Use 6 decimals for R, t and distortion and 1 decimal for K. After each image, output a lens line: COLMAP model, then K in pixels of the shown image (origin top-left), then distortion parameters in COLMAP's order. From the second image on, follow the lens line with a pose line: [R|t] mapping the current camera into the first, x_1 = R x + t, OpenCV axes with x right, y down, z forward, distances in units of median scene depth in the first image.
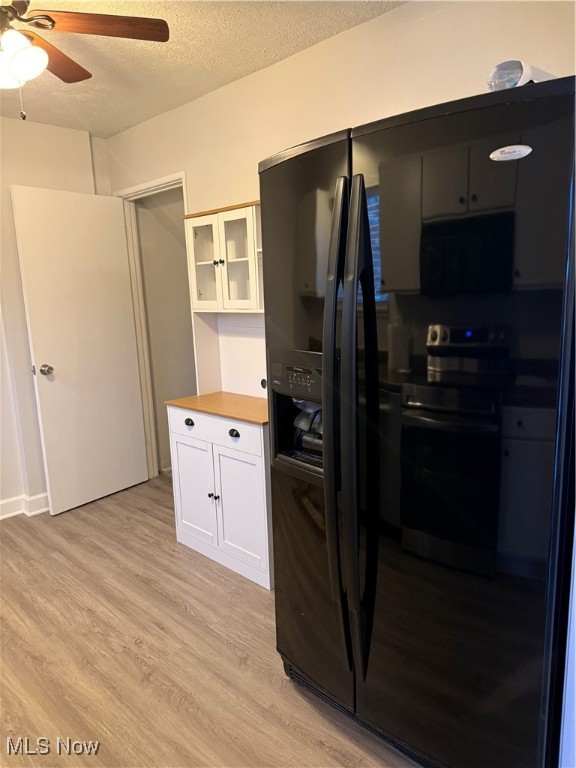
lens RADIAL K [[543.2, 0, 288.0], [0, 543.2, 384.0], [0, 0, 1]] dist [0.003951, -0.004649]
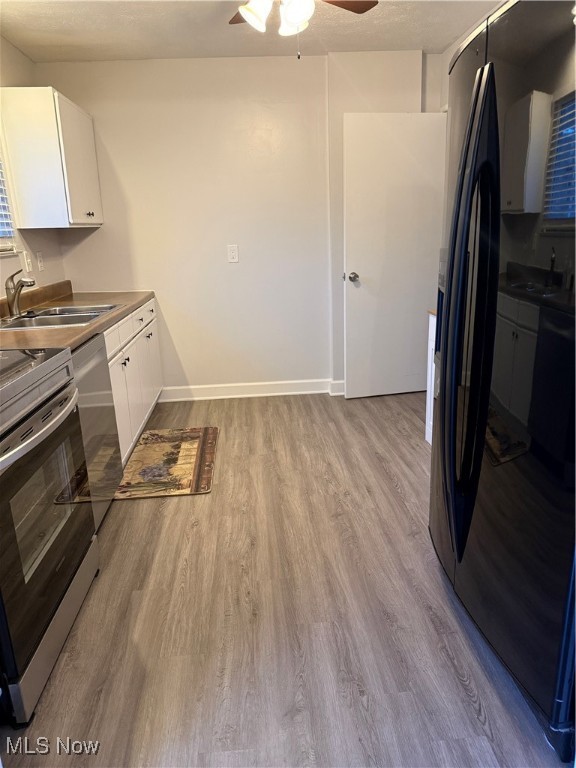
lens RADIAL K [[539.2, 0, 288.0], [0, 539.2, 384.0], [0, 0, 1]] dist [0.093809, -0.140694]
pose [[0.753201, 0.178748, -0.633039, 0.296165], [-0.103377, 0.982578, 0.154446, 0.044802], [0.649617, -0.050887, 0.758557, -0.005706]]
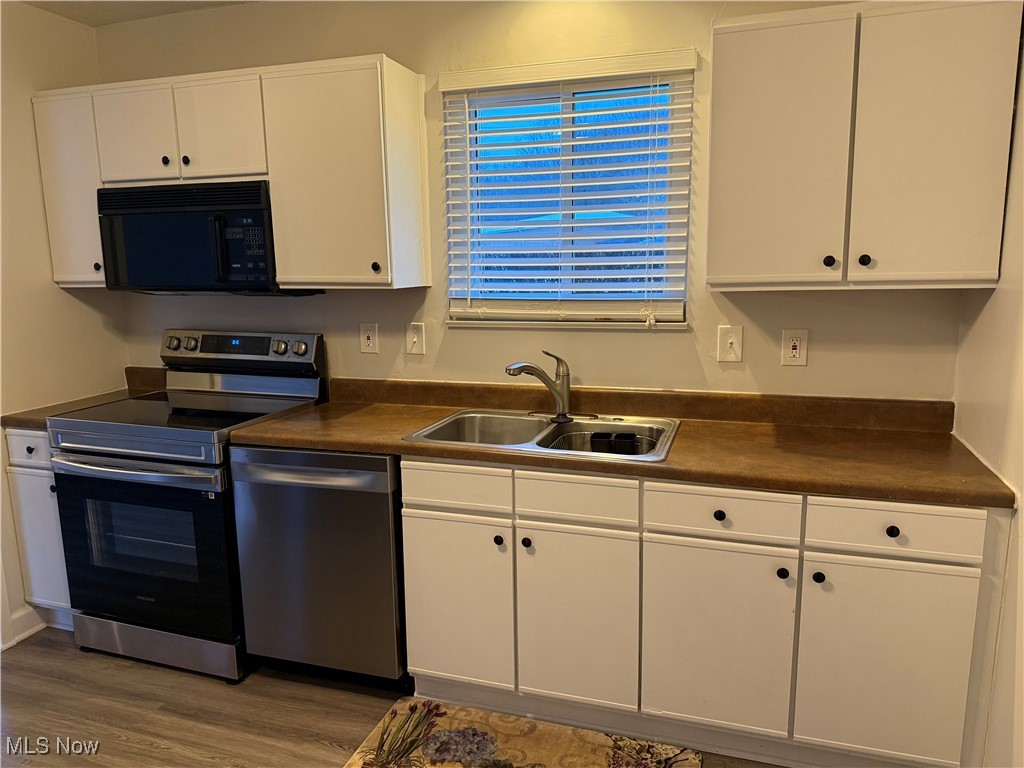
lens RADIAL K [[724.2, 0, 512.0], [0, 724.2, 384.0], [0, 0, 1]] dist [0.003951, -0.004649]
pose [[-0.897460, 0.110959, -0.426913, -0.350428], [-0.042450, 0.941625, 0.333977, -0.224899], [0.439049, 0.317853, -0.840360, 1.247204]]
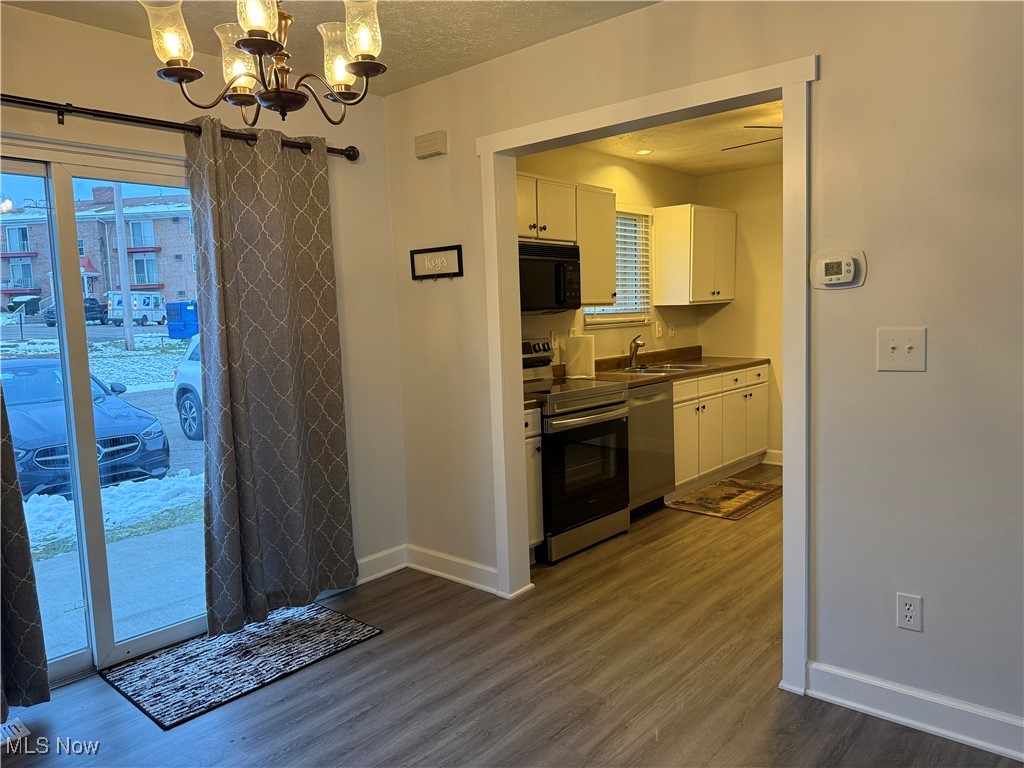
lens RADIAL K [[719.0, 0, 499.4], [0, 719.0, 380.4], [0, 0, 1]] dist [0.118510, -0.149004]
pose [[0.042402, 0.123224, -0.991473, 1.179310], [-0.149218, 0.982016, 0.115667, -0.005971], [0.987895, 0.143041, 0.060026, -0.015727]]
